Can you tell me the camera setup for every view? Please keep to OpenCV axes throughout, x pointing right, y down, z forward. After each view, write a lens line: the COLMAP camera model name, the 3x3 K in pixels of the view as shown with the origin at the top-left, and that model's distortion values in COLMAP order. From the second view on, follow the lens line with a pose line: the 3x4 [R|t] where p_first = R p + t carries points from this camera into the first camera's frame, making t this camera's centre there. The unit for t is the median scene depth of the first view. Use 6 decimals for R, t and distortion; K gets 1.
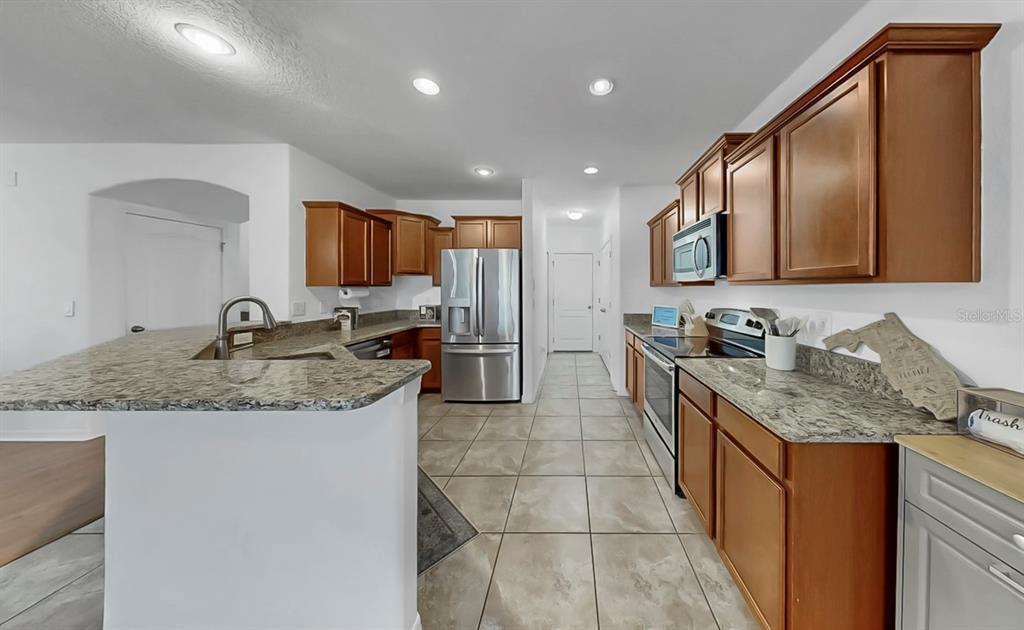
lens RADIAL K [[285.2, 0, 568.0], [0, 285.2, 287.7], [0, 0, 1]] dist [-0.000157, 0.000140]
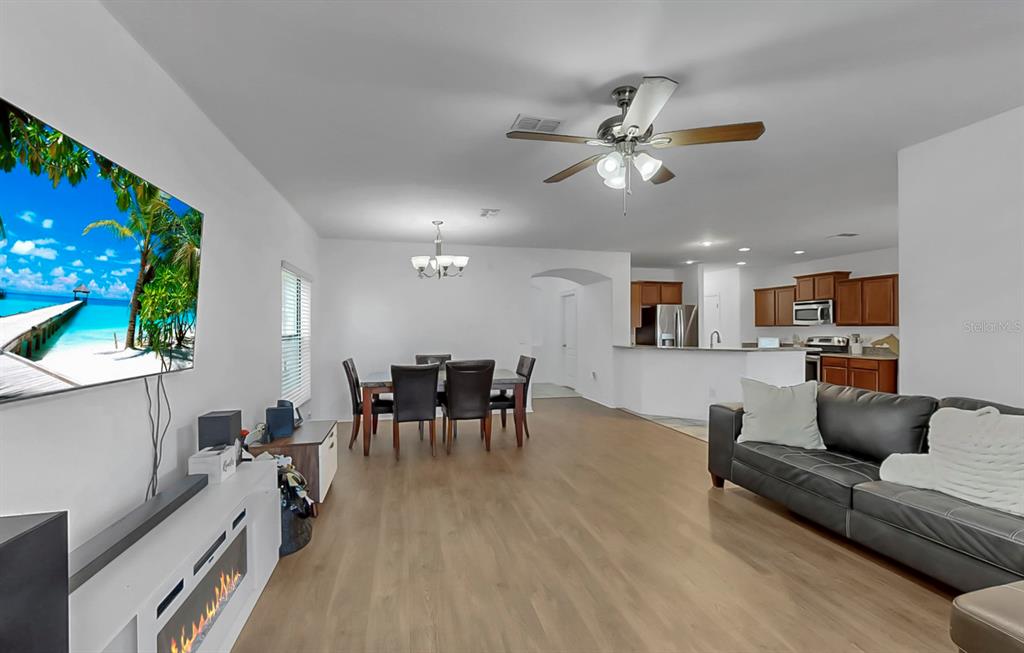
lens RADIAL K [[390.2, 0, 515.3], [0, 390.2, 329.0], [0, 0, 1]] dist [-0.022918, -0.000613]
pose [[0.977142, -0.003297, 0.212564, -1.974237], [0.002369, 0.999987, 0.004619, -0.005055], [-0.212577, -0.004010, 0.977136, -1.182298]]
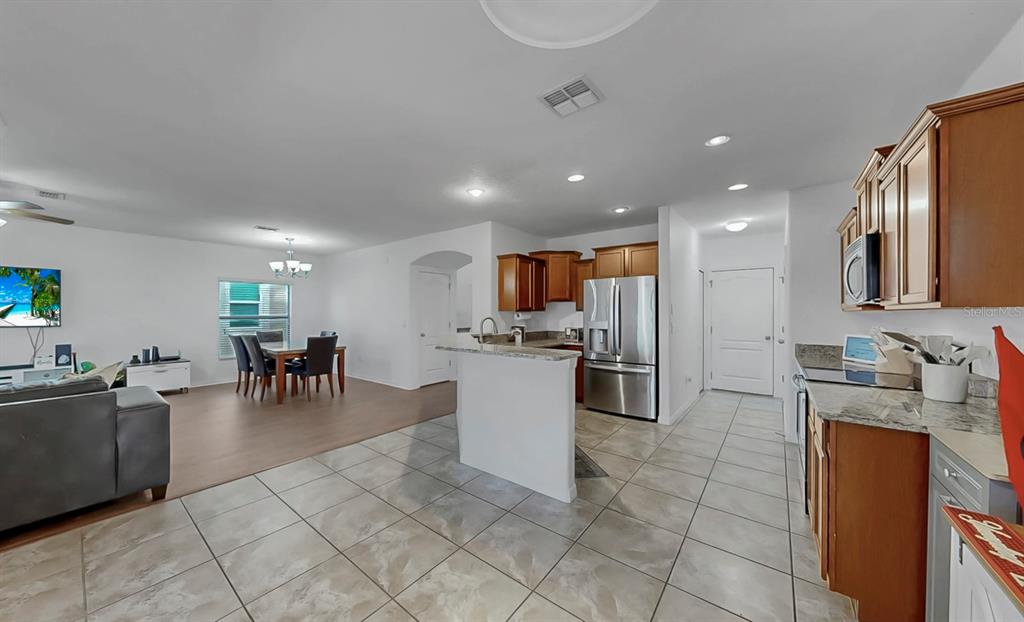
lens RADIAL K [[352.8, 0, 471.2], [0, 352.8, 311.2], [0, 0, 1]] dist [-0.003585, 0.000582]
pose [[0.754742, -0.001176, -0.656020, 0.187966], [-0.001050, 0.999995, -0.003001, 0.000741], [0.656020, 0.002954, 0.754737, -0.470814]]
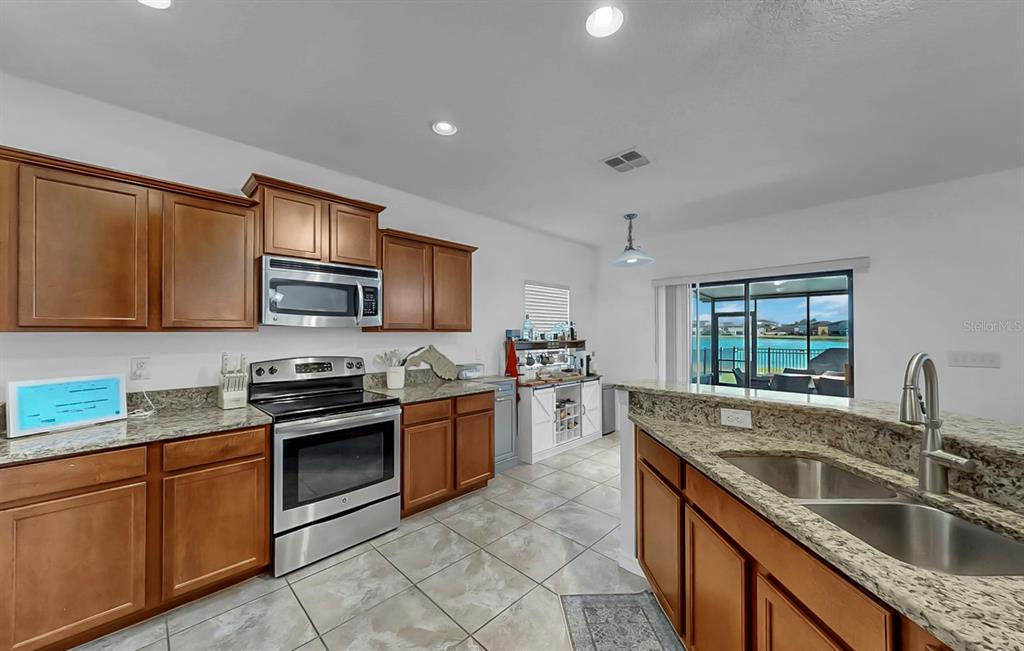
lens RADIAL K [[368.4, 0, 508.8], [0, 368.4, 330.4], [0, 0, 1]] dist [-0.006093, 0.001068]
pose [[-0.707298, 0.004128, 0.706904, -0.562071], [-0.000365, 0.999981, -0.006206, -0.004114], [-0.706916, -0.004648, -0.707282, 1.055799]]
